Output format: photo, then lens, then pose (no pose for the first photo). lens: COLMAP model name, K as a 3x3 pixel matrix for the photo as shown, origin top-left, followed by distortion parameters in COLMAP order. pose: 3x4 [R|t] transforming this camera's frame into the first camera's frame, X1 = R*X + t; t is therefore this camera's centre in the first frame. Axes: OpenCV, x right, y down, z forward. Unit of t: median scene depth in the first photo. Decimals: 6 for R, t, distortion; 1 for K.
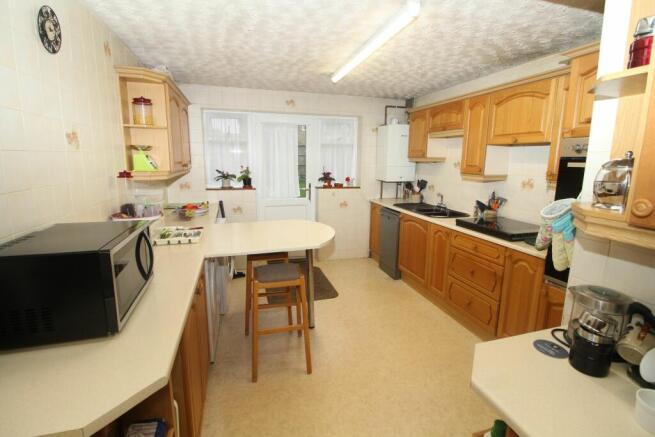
lens RADIAL K [[305.0, 0, 327.1], [0, 305.0, 212.6], [0, 0, 1]] dist [0.001633, -0.009568]
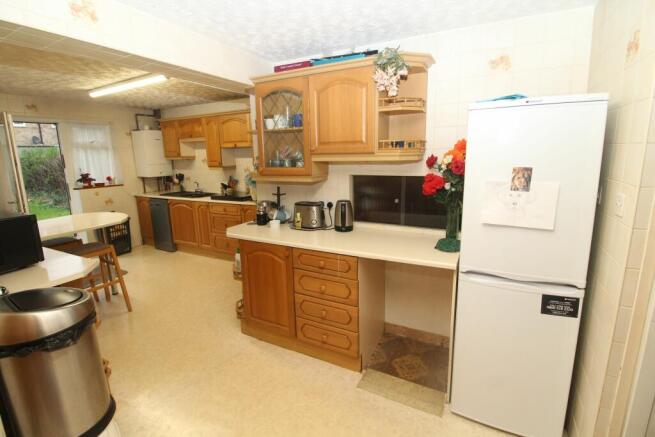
lens RADIAL K [[305.0, 0, 327.1], [0, 305.0, 212.6], [0, 0, 1]] dist [0.001633, -0.009568]
pose [[0.706153, -0.160607, 0.689604, -0.171595], [0.153554, 0.985493, 0.072280, 0.060241], [-0.691208, 0.054851, 0.720571, -0.372118]]
